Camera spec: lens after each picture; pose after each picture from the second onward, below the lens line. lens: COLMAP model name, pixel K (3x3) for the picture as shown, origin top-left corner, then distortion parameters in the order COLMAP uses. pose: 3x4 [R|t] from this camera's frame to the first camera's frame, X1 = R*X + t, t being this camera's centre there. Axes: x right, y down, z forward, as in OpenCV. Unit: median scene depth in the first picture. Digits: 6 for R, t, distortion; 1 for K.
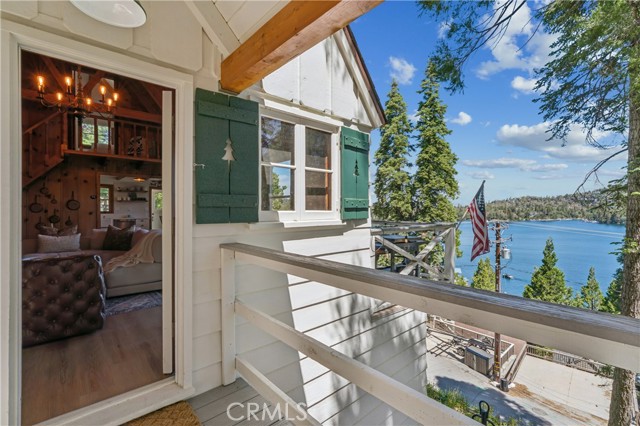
lens RADIAL K [[287.4, 0, 320.0], [0, 287.4, 213.0], [0, 0, 1]] dist [-0.002172, 0.000156]
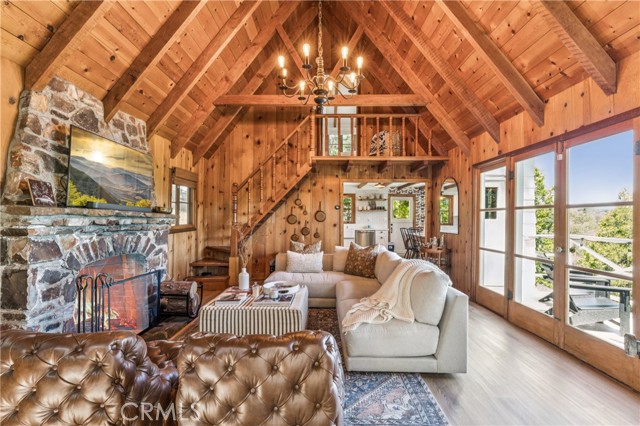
lens RADIAL K [[294.4, 0, 320.0], [0, 294.4, 213.0], [0, 0, 1]] dist [0.000333, 0.000089]
pose [[0.737707, -0.008487, -0.675068, -0.214350], [-0.007929, 0.999743, -0.021234, -0.018183], [0.675074, 0.021017, 0.737450, 0.293371]]
